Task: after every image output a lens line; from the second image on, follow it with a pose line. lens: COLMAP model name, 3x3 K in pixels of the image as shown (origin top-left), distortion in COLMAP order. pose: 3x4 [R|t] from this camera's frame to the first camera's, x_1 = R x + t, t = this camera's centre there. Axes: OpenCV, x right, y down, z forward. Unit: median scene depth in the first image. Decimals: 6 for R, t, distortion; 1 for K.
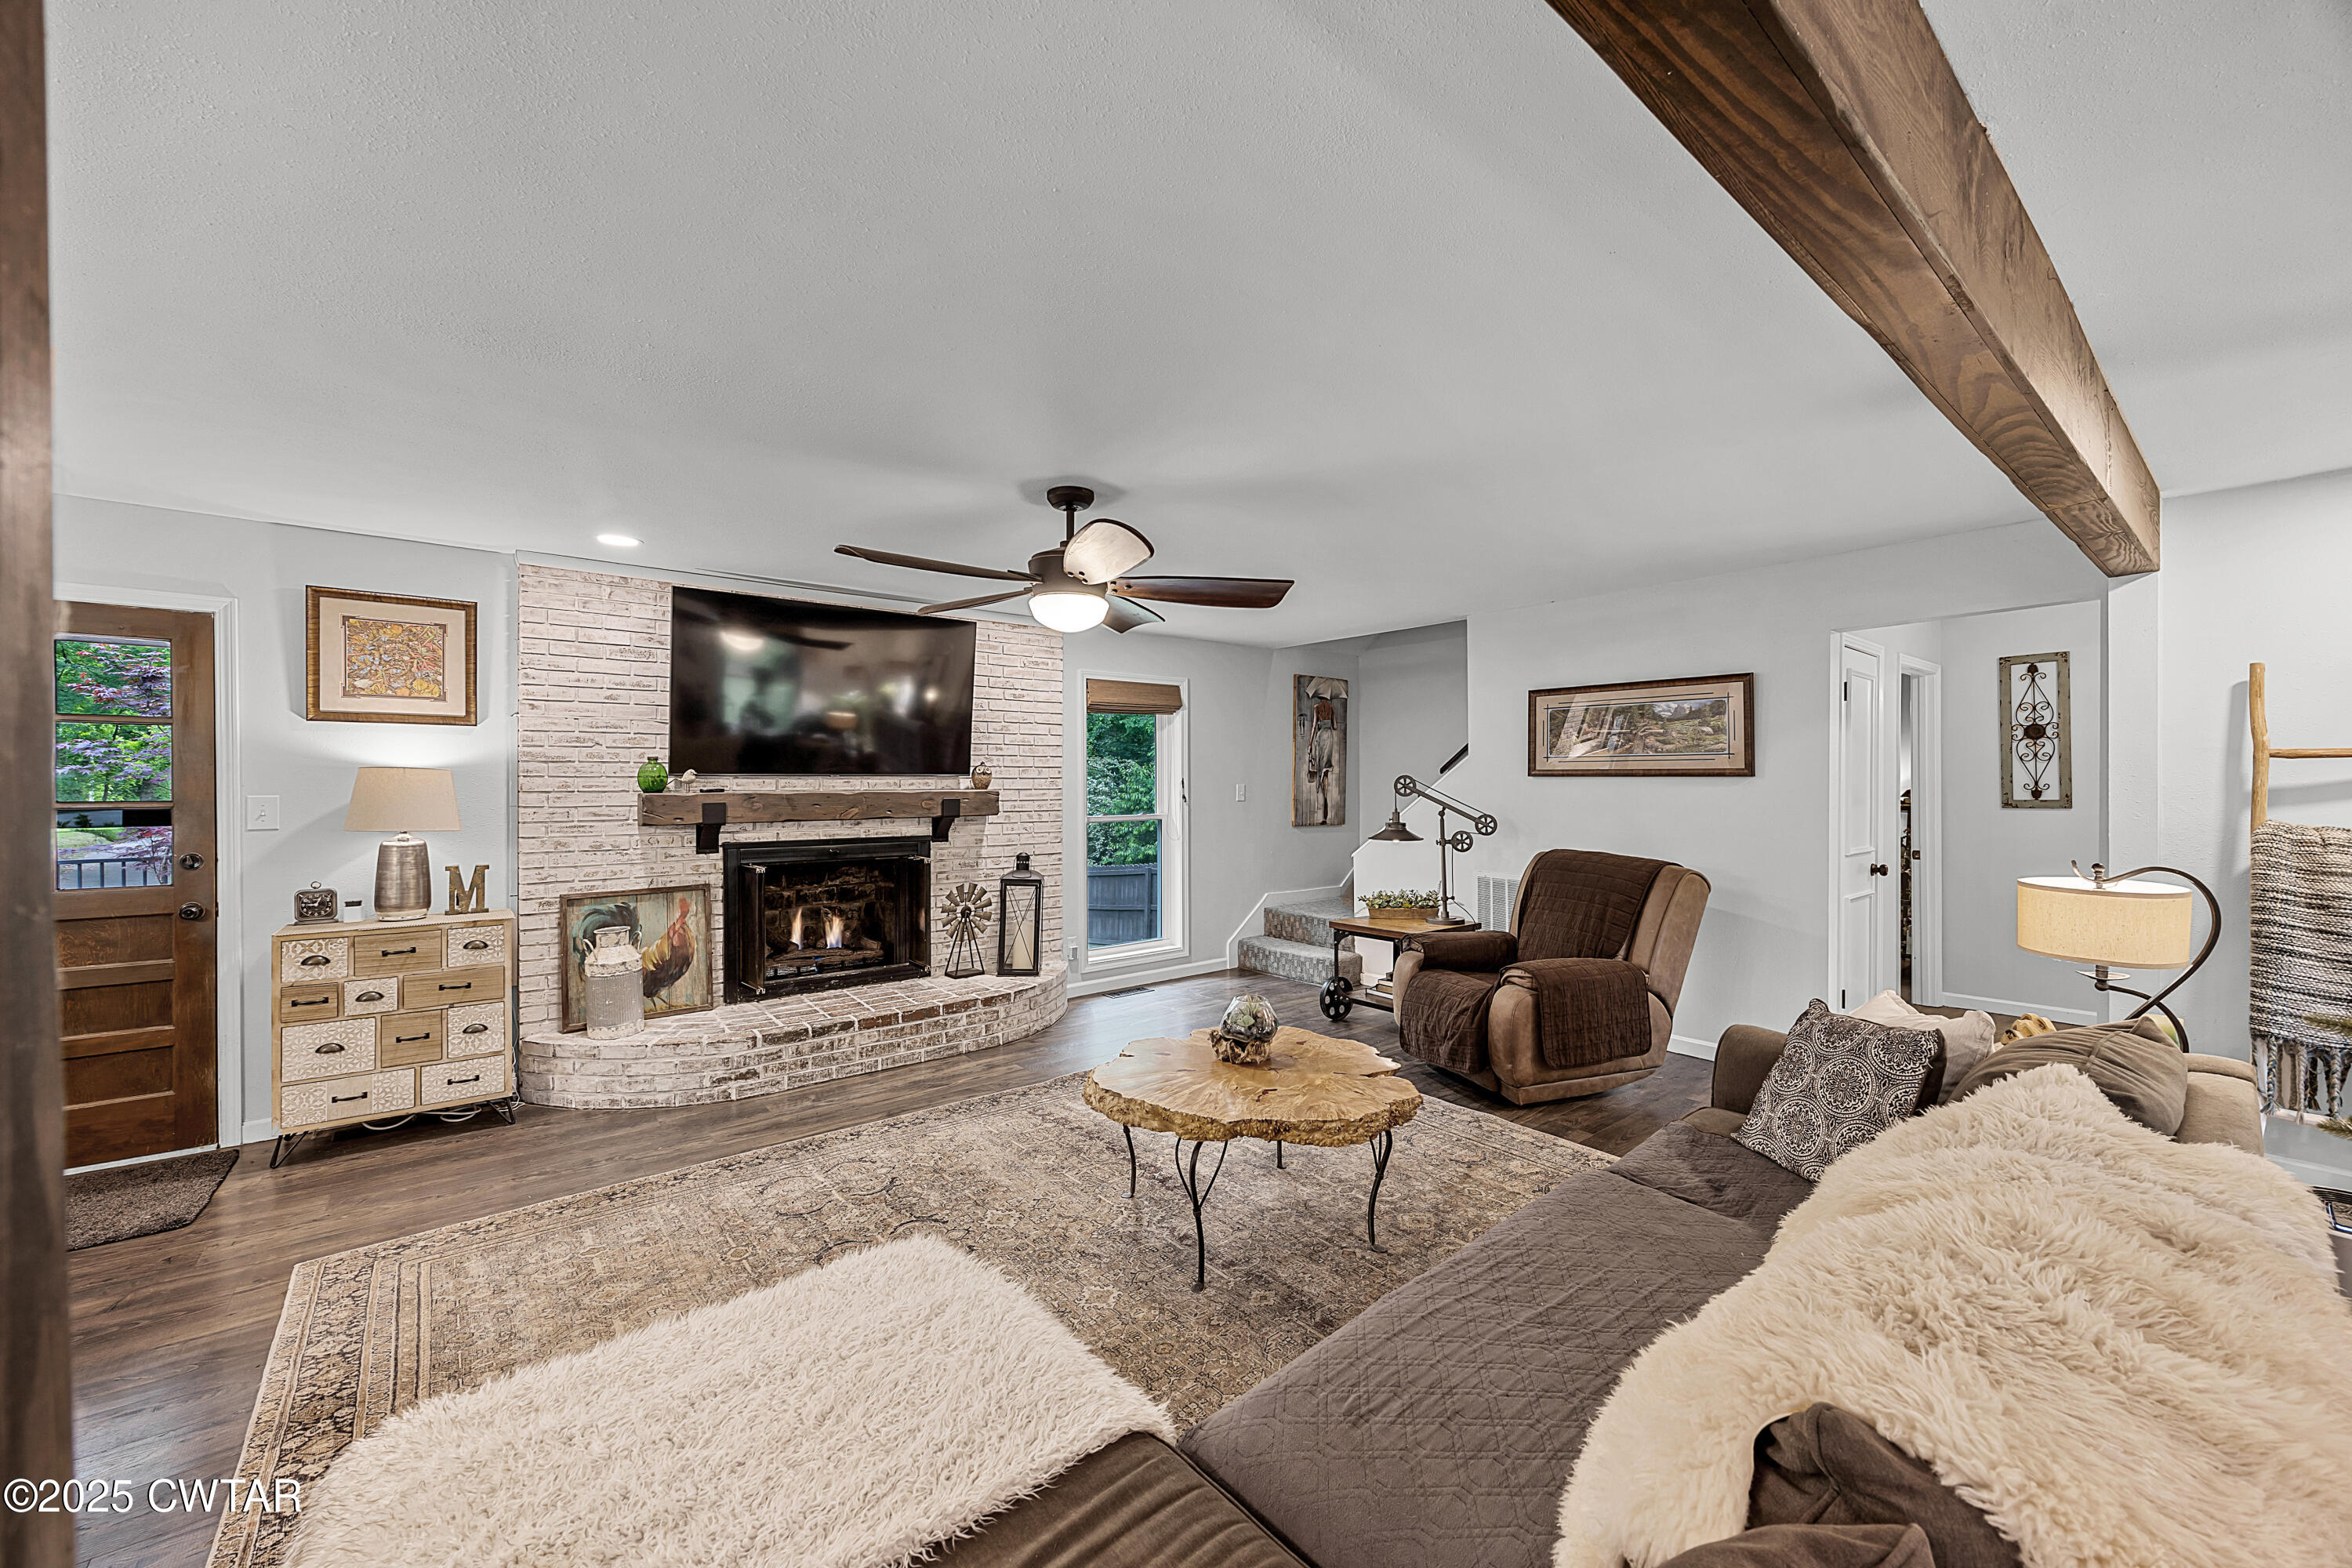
lens RADIAL K [[911.2, 0, 1181.5], [0, 911.2, 783.6], [0, 0, 1]] dist [0.002027, 0.000178]
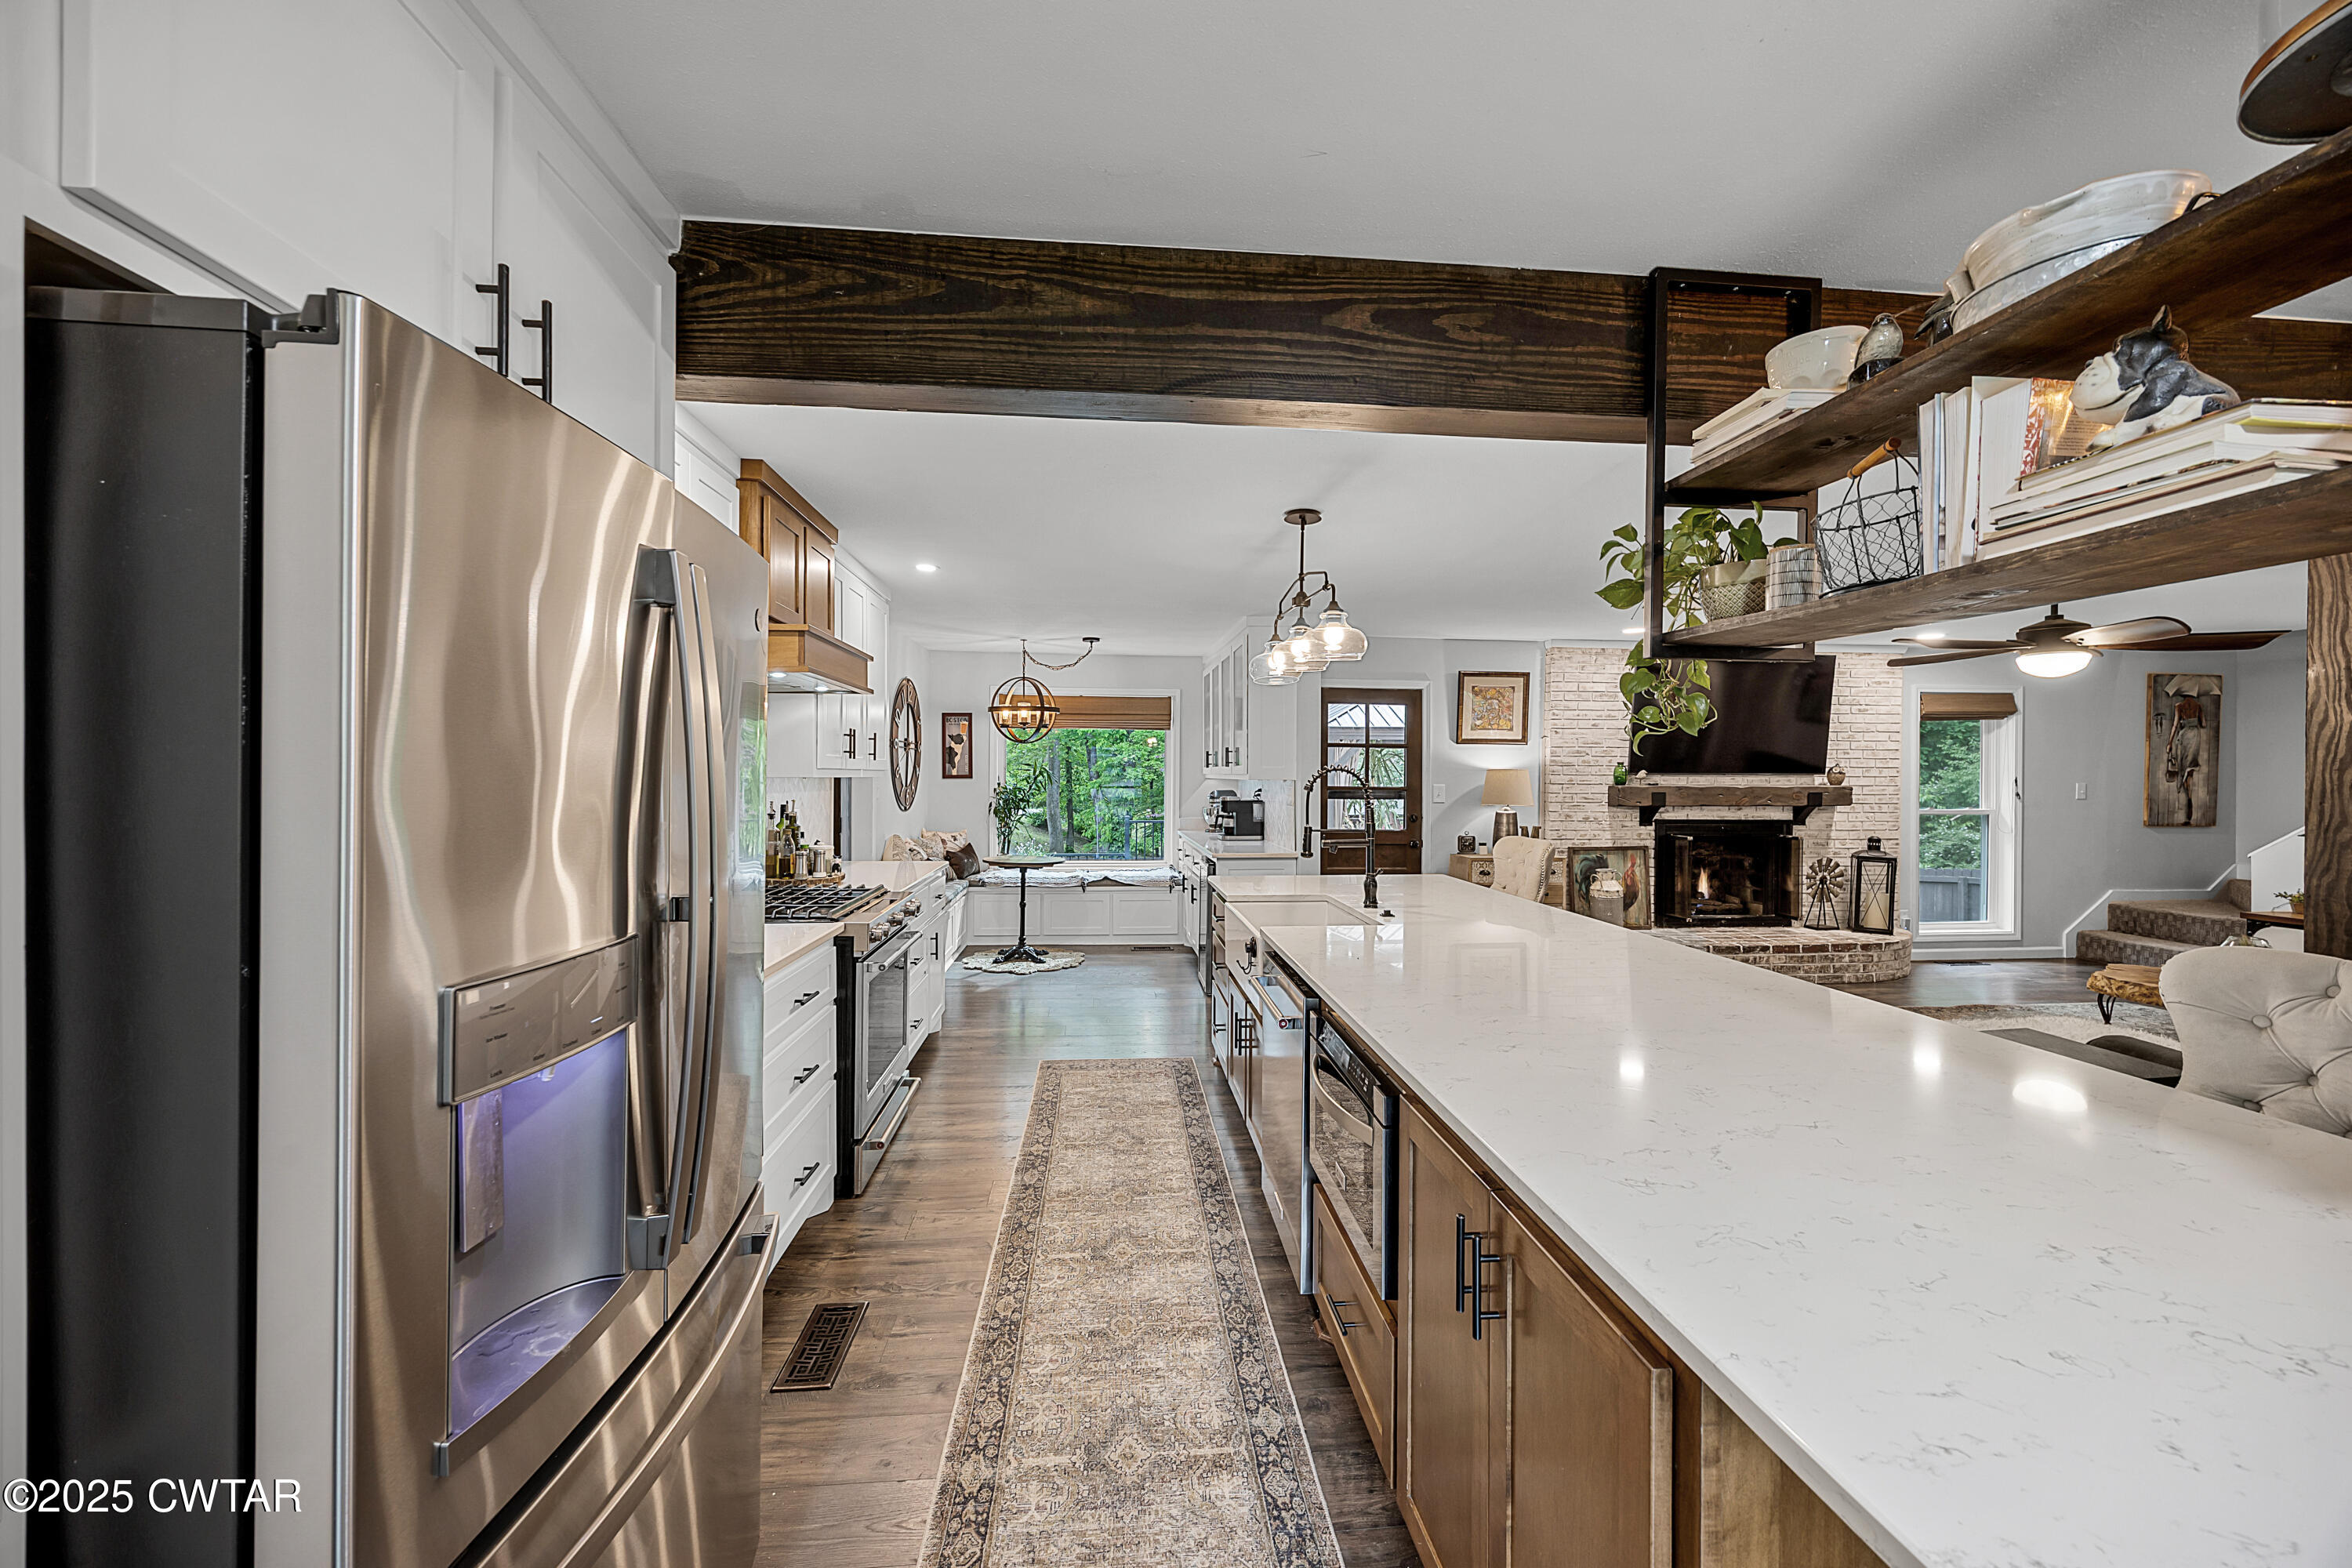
lens RADIAL K [[911.2, 0, 1181.5], [0, 911.2, 783.6], [0, 0, 1]] dist [0.002027, 0.000178]
pose [[0.831657, 0.008508, -0.555225, -0.316464], [-0.006870, 0.999964, 0.005033, 0.004476], [0.555247, -0.000371, 0.831685, -0.665798]]
